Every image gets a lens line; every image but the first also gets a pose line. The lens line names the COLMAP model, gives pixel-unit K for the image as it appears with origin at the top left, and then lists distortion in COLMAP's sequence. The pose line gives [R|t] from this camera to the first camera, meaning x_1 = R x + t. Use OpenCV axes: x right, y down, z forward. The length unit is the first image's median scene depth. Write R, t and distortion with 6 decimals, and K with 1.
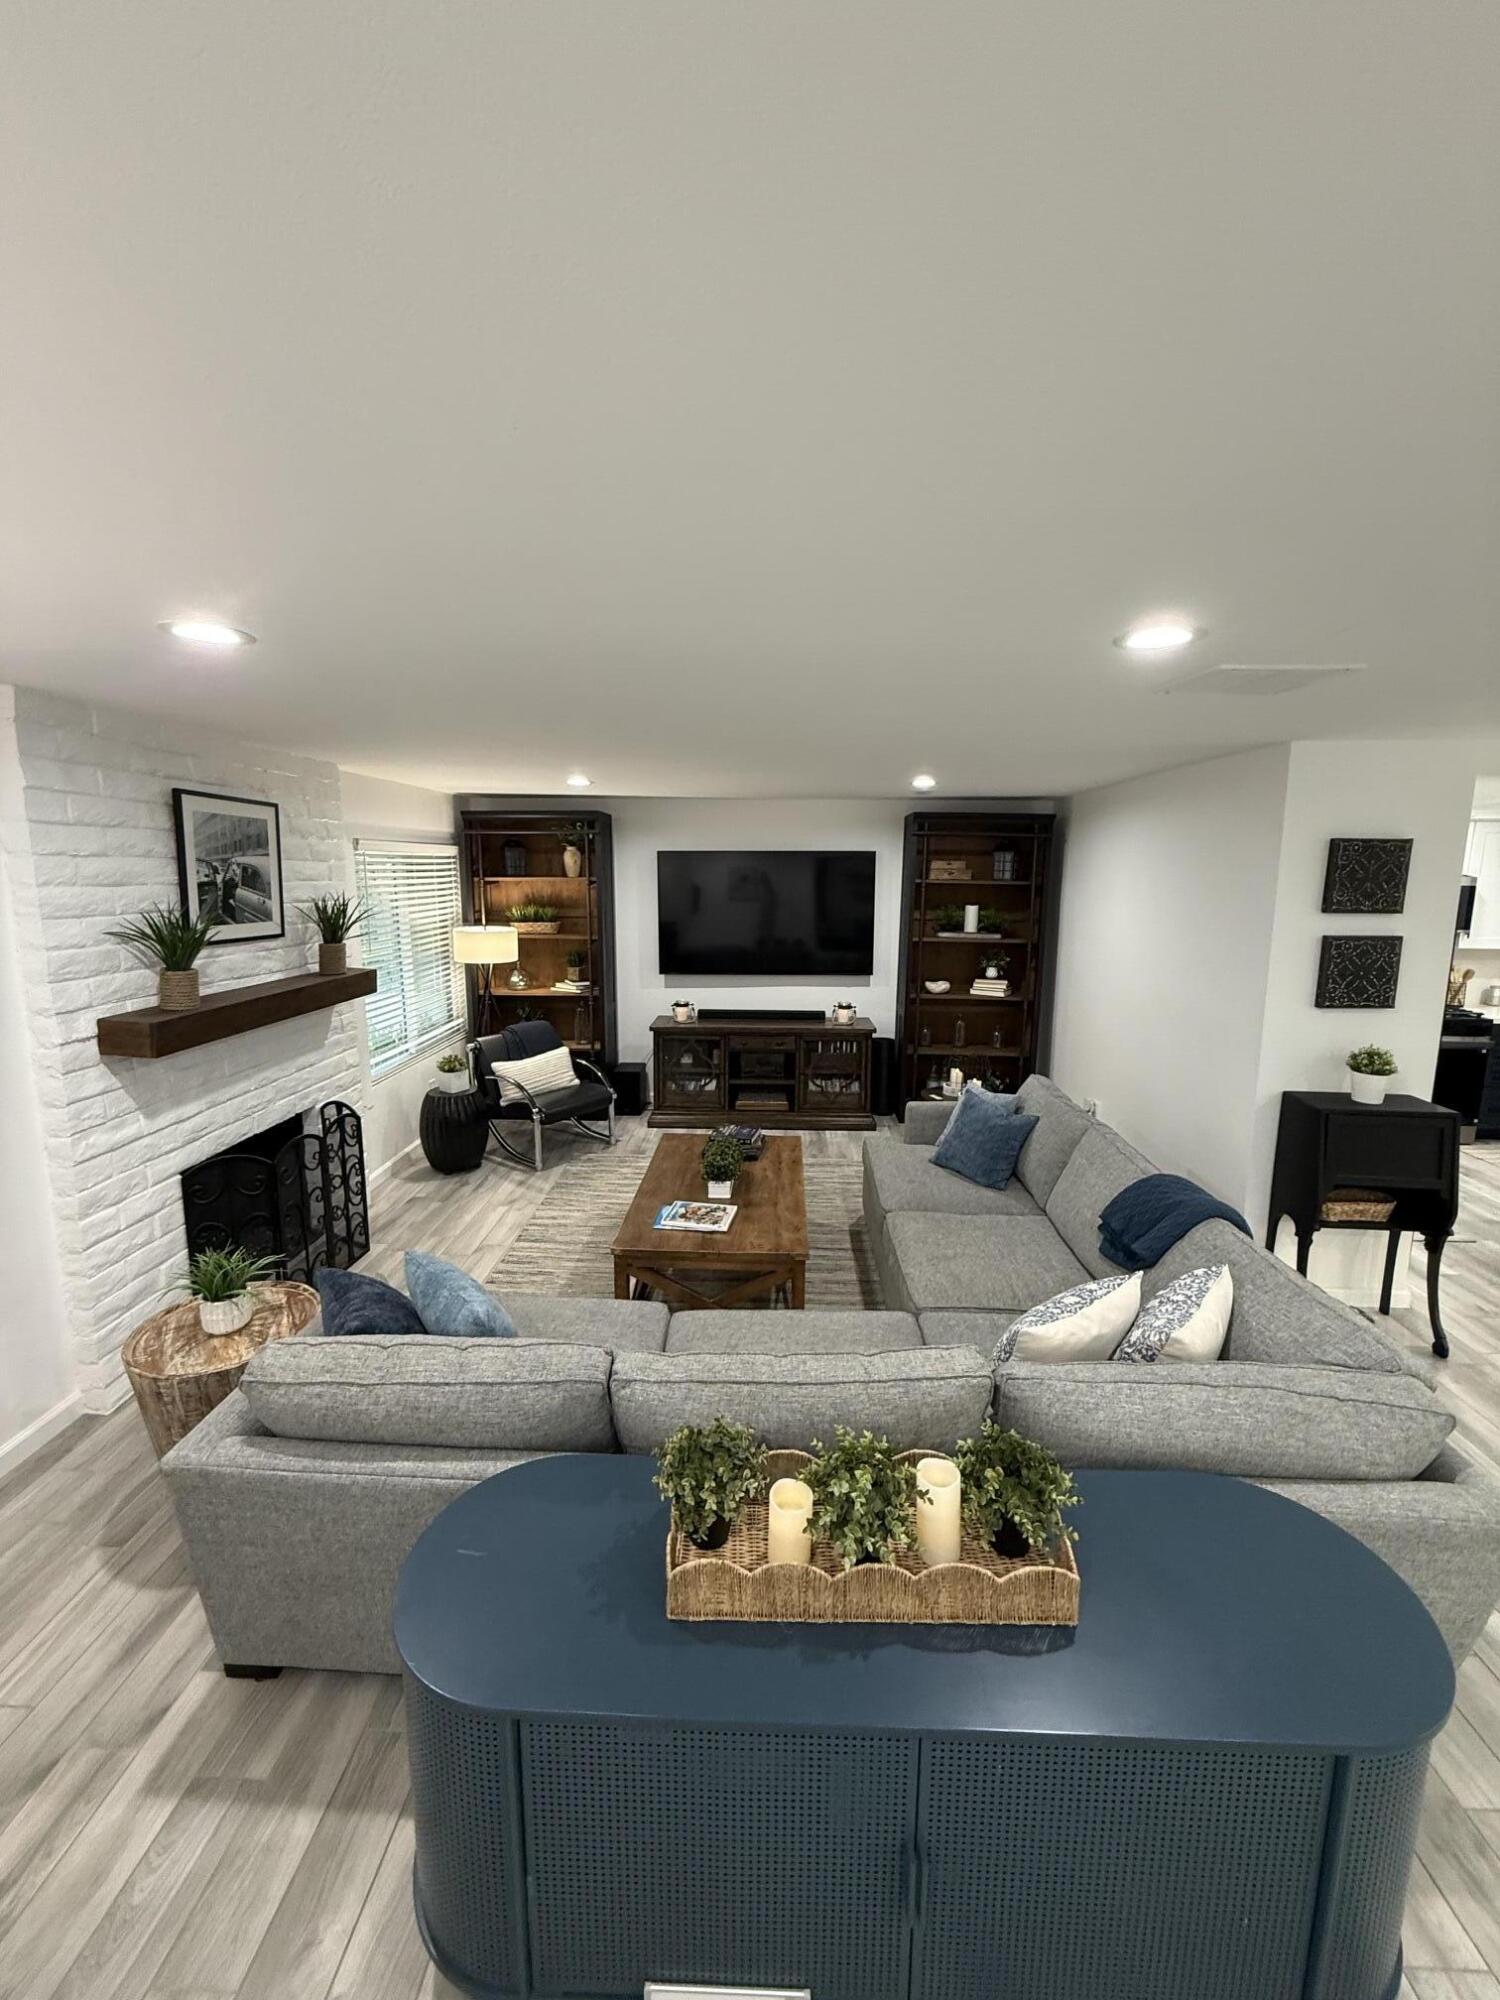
lens RADIAL K [[790.7, 0, 752.2], [0, 790.7, 996.4], [0, 0, 1]] dist [-0.004615, -0.000832]
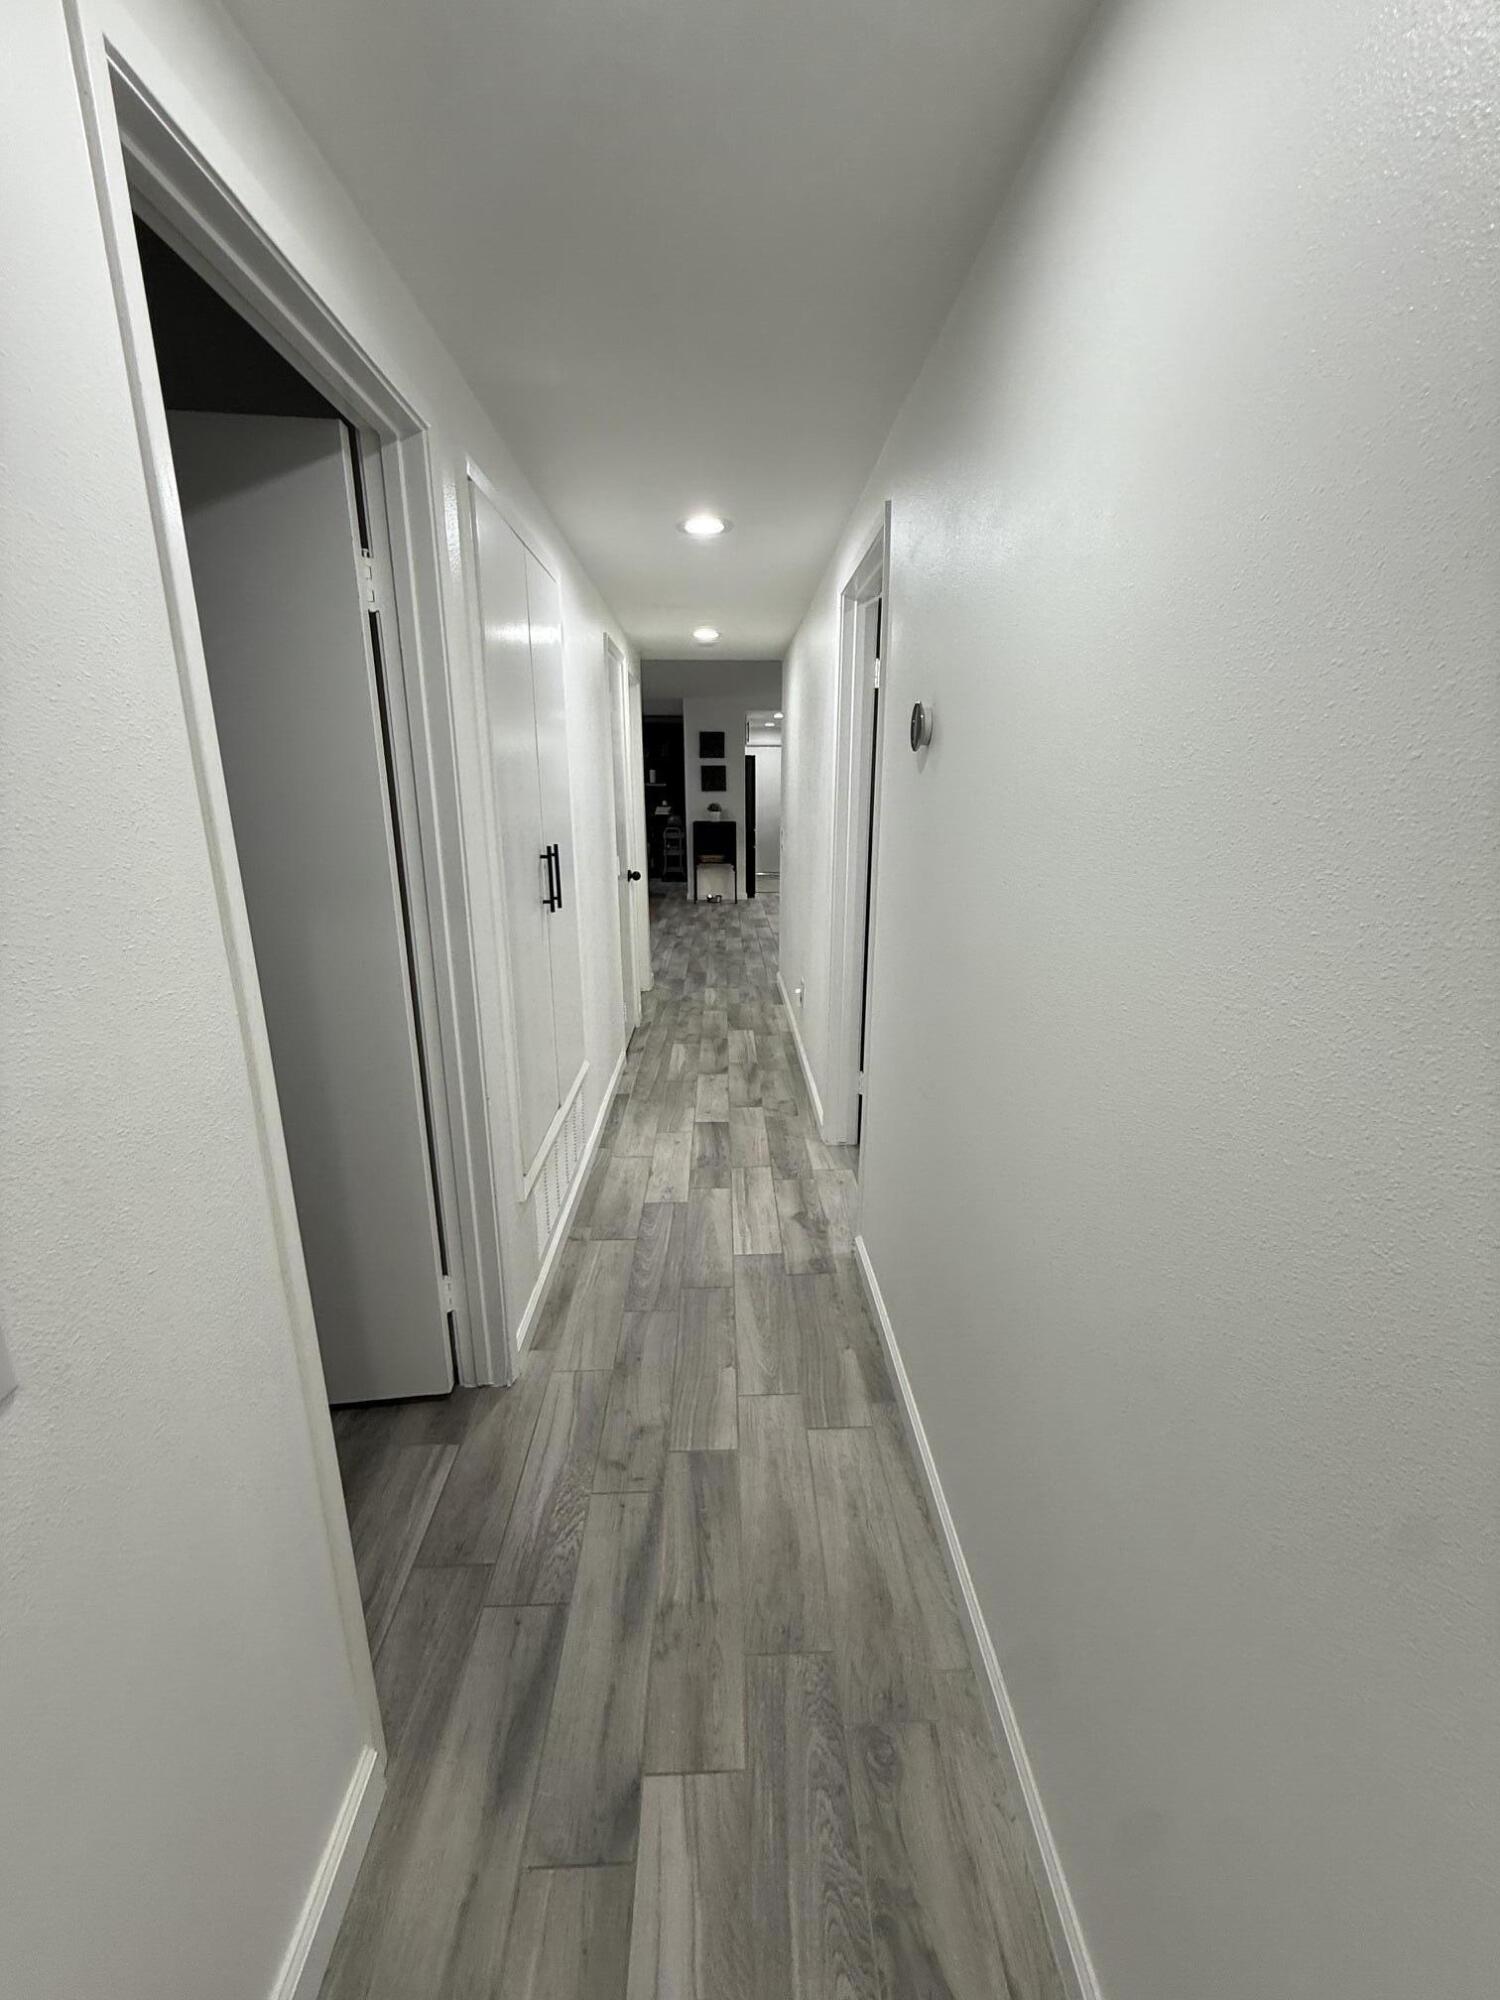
lens RADIAL K [[790.7, 0, 751.0], [0, 790.7, 998.4], [0, 0, 1]] dist [-0.004615, -0.000832]
pose [[0.997299, -0.020537, 0.070513, 0.689977], [0.012905, 0.994172, 0.107032, 0.489482], [-0.072300, -0.105833, 0.991752, -2.116621]]
